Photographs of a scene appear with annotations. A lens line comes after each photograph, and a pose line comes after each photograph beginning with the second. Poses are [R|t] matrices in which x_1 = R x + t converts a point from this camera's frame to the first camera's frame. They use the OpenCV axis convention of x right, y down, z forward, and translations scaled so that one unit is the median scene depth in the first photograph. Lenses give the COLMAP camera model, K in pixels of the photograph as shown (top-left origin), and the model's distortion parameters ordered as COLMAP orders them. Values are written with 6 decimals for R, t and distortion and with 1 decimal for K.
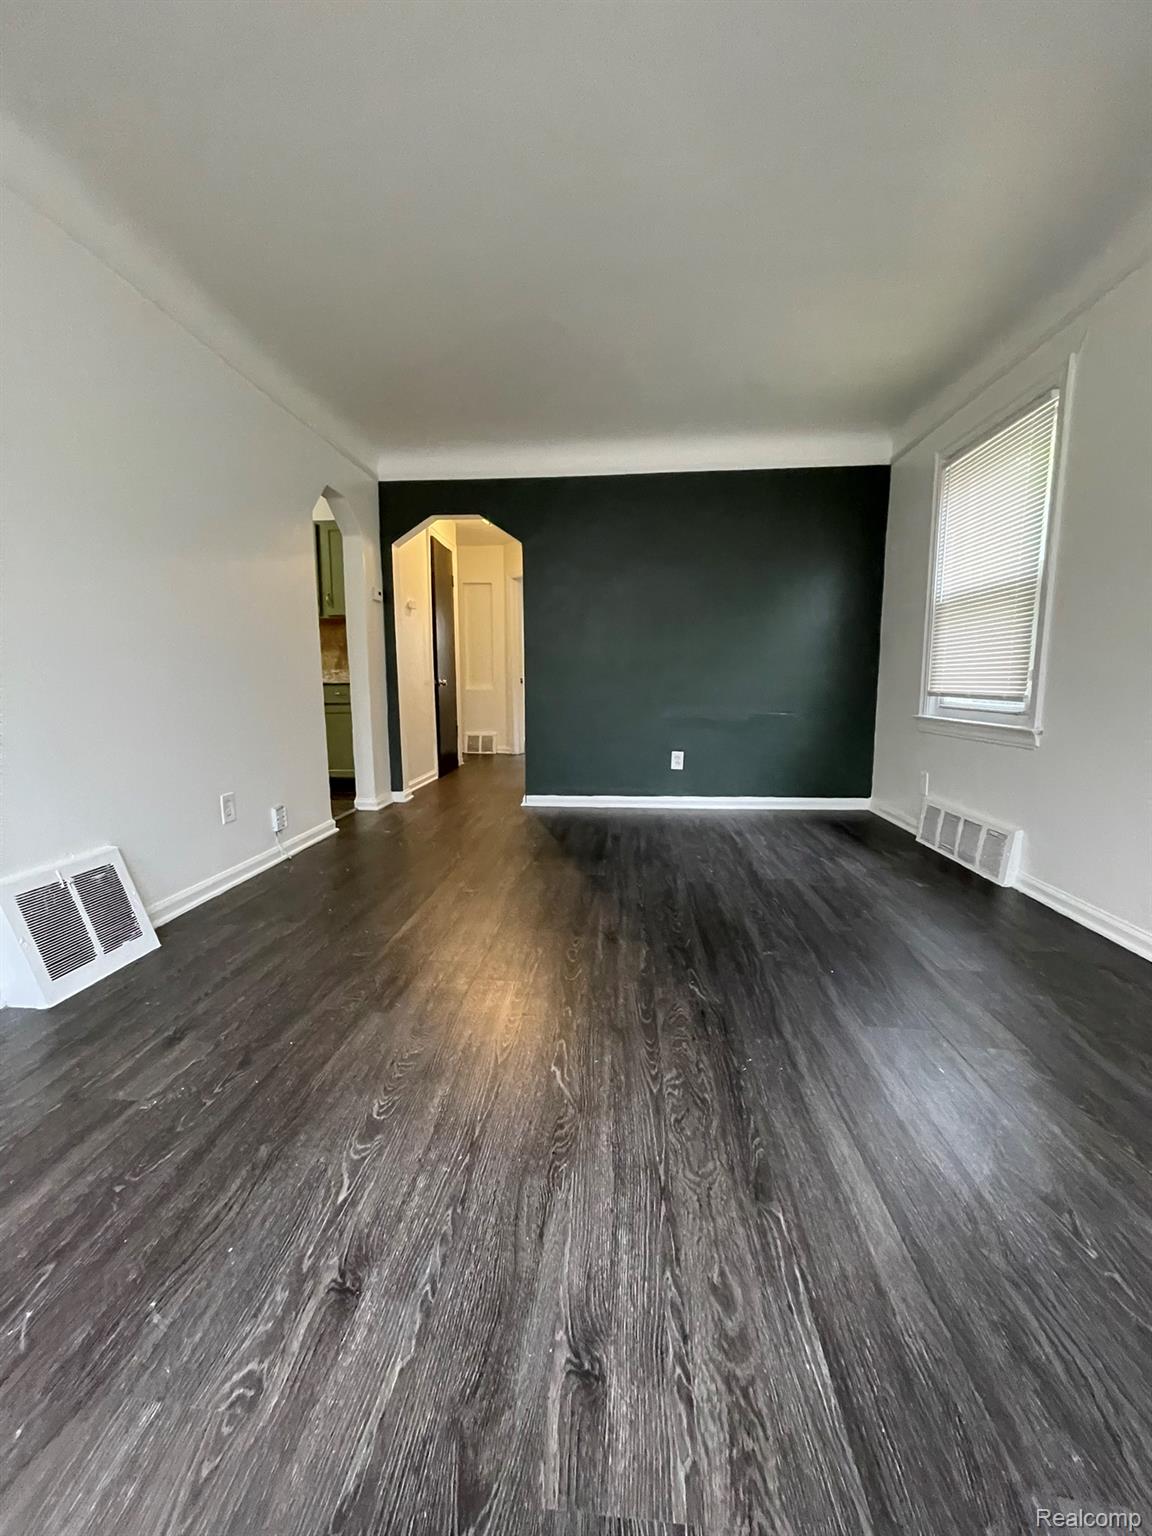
lens RADIAL K [[617.7, 0, 577.6], [0, 617.7, 762.3], [0, 0, 1]] dist [-0.003196, 0.000609]
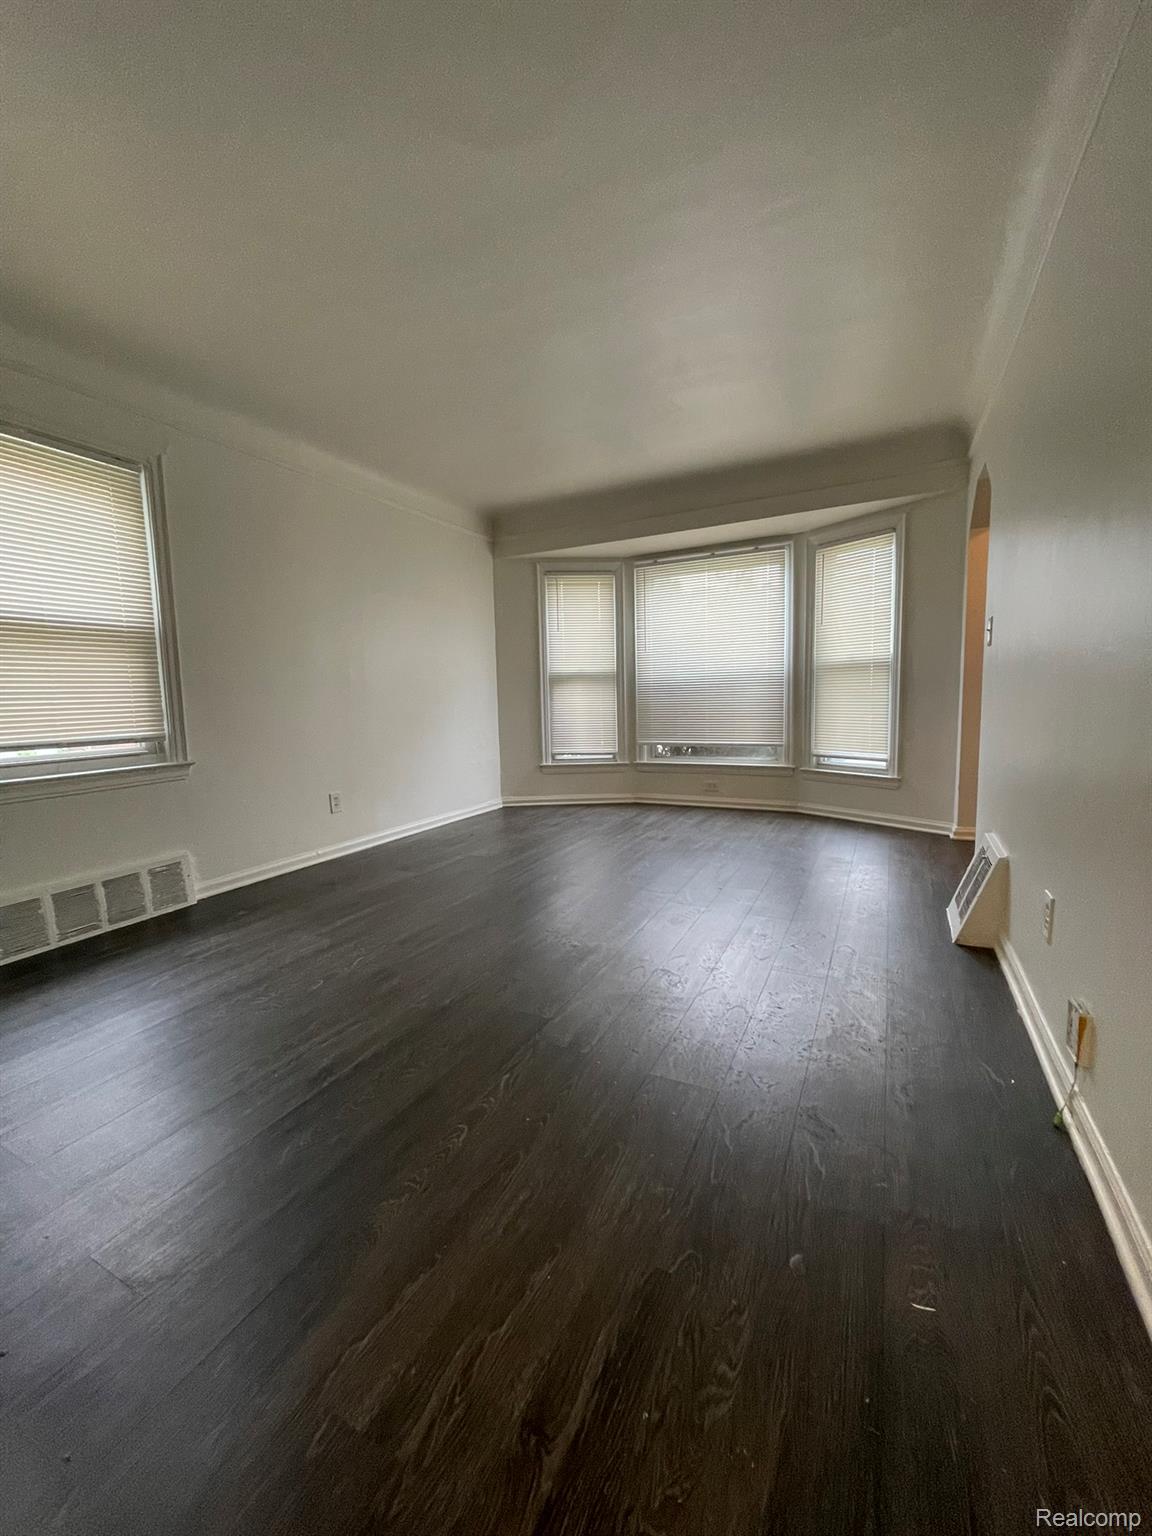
lens RADIAL K [[617.7, 0, 571.4], [0, 617.7, 767.4], [0, 0, 1]] dist [-0.003196, 0.000609]
pose [[-0.929757, -0.039942, 0.366001, -0.514343], [0.049477, 0.971526, 0.231710, -0.378010], [-0.364834, 0.233542, -0.901307, 2.350579]]
